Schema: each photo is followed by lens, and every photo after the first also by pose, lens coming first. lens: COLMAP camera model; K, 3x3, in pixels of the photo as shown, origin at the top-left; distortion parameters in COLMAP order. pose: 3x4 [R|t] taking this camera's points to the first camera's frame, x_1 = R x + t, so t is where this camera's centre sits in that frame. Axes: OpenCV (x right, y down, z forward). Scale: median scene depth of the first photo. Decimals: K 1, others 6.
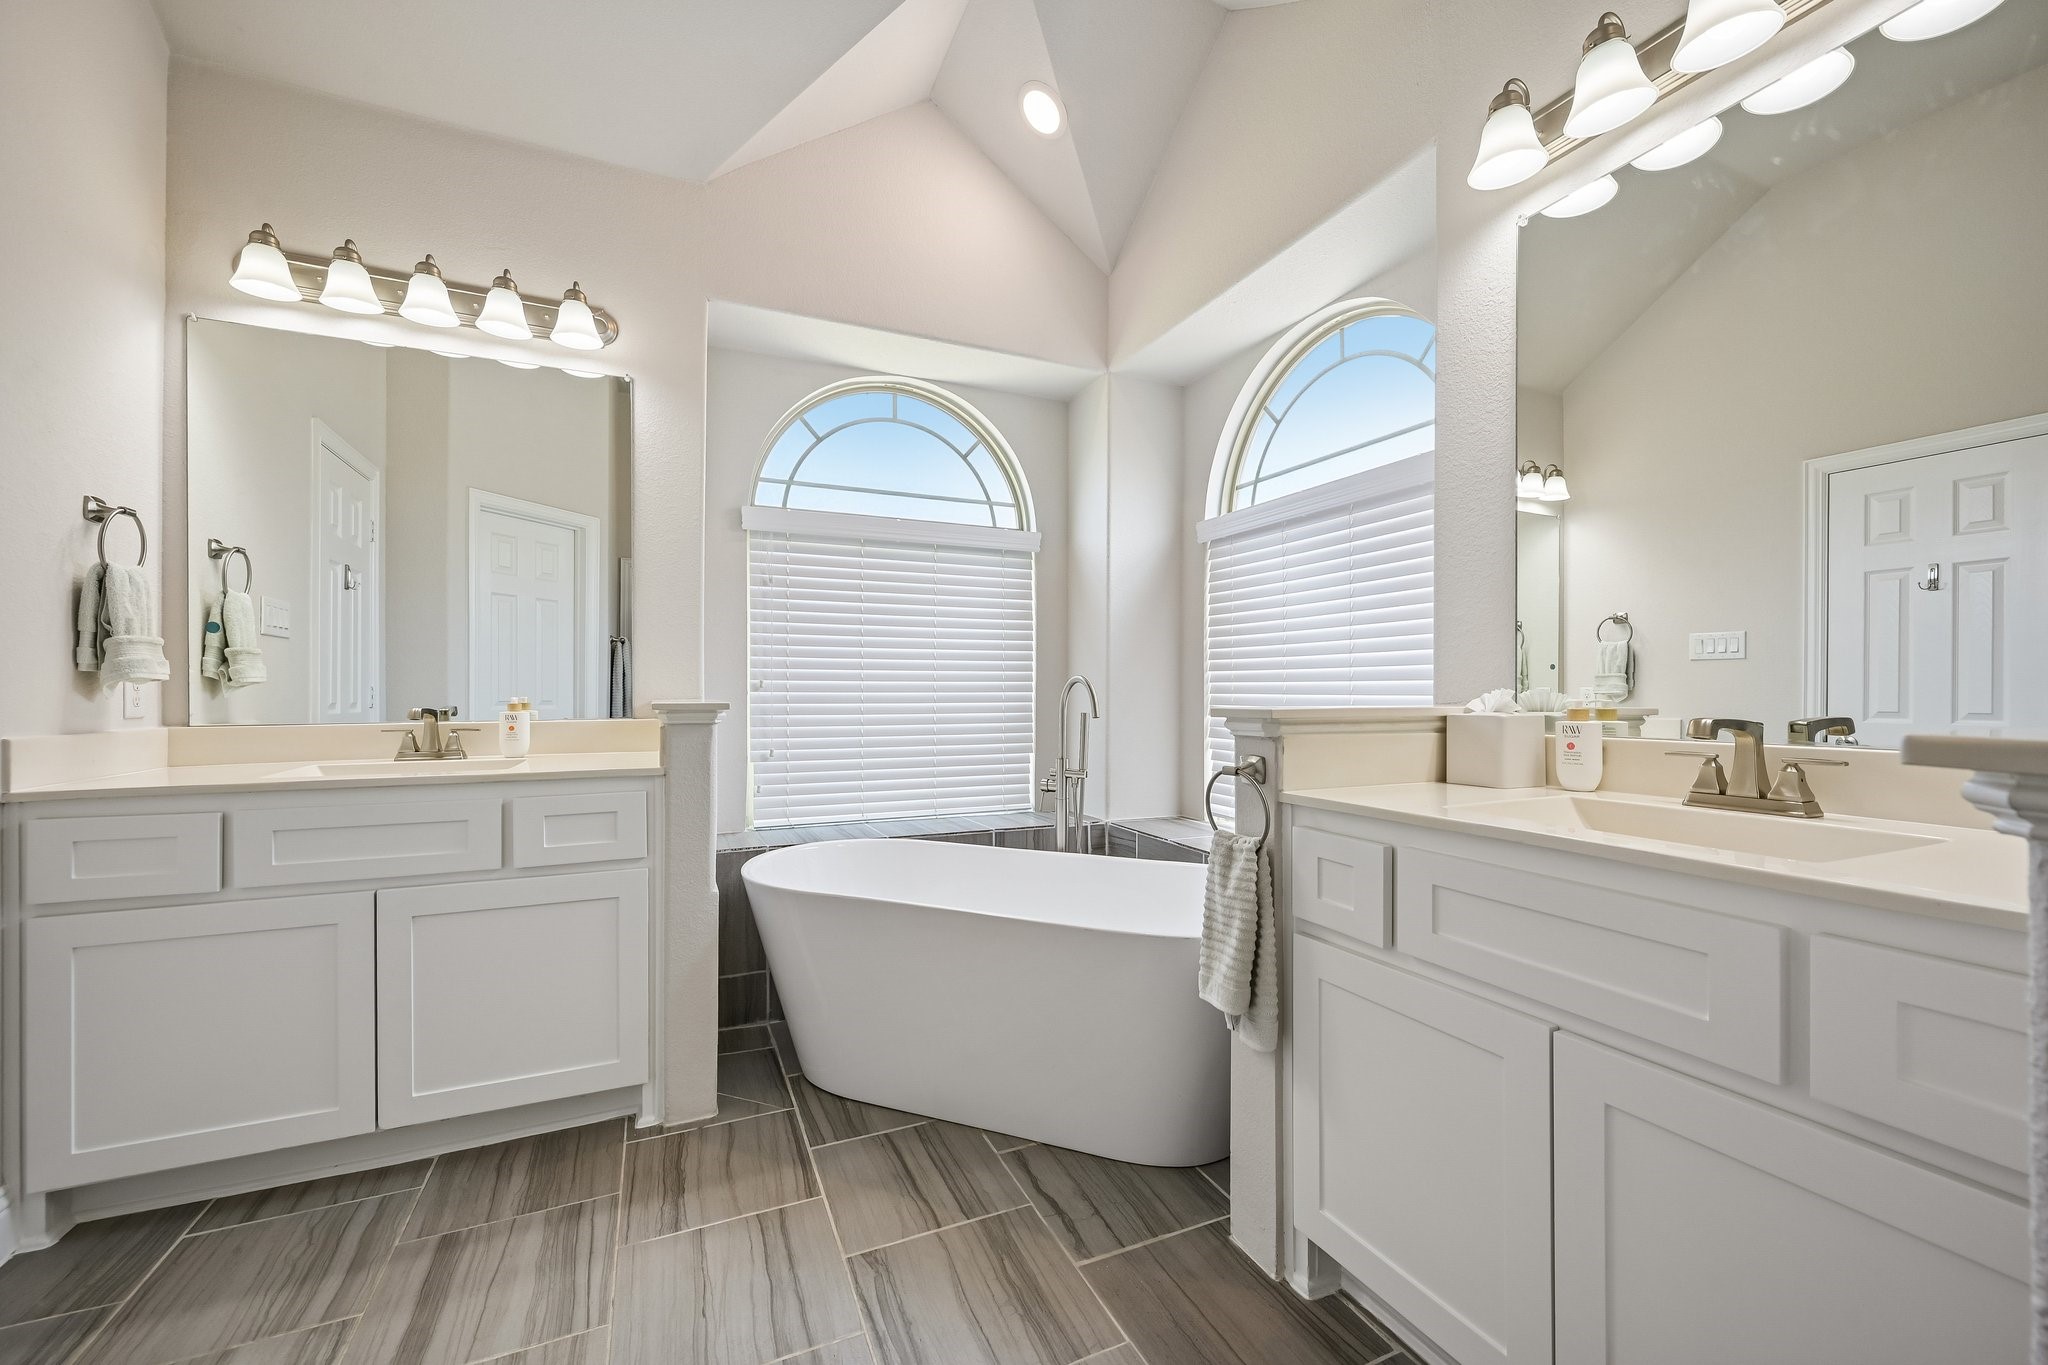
lens RADIAL K [[834.5, 0, 1065.1], [0, 834.5, 695.8], [0, 0, 1]] dist [-0.000142, -0.000039]
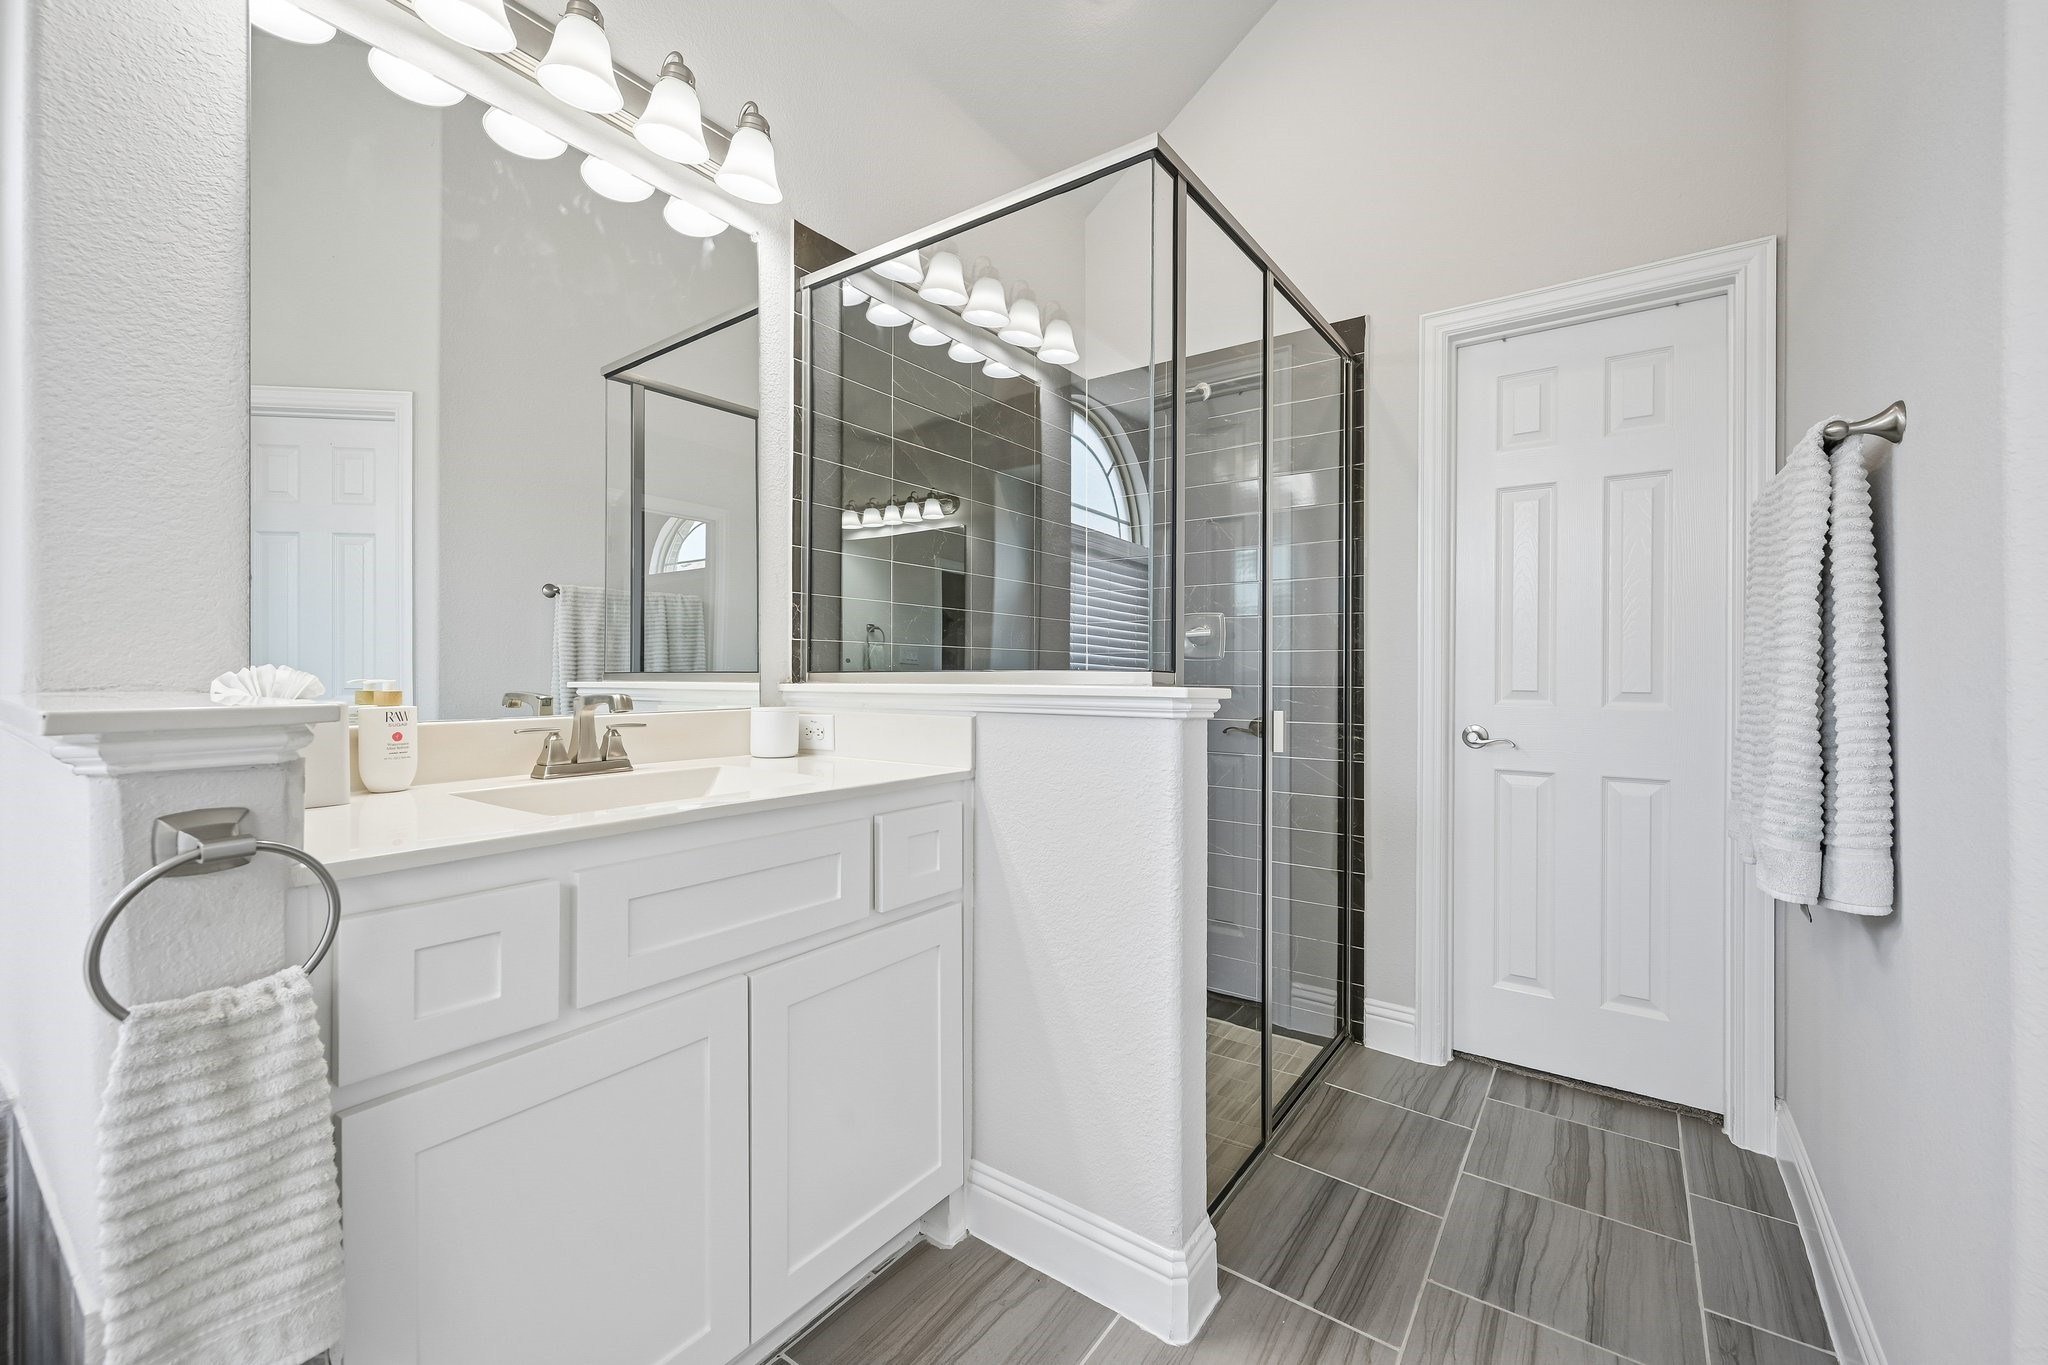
lens RADIAL K [[813.4, 0, 1030.9], [0, 813.4, 673.8], [0, 0, 1]] dist [-0.000278, -0.000068]
pose [[-0.481820, -0.007034, 0.876242, -0.422434], [-0.002471, 0.999975, 0.006668, -0.008765], [-0.876267, 0.001048, -0.481825, 0.911006]]
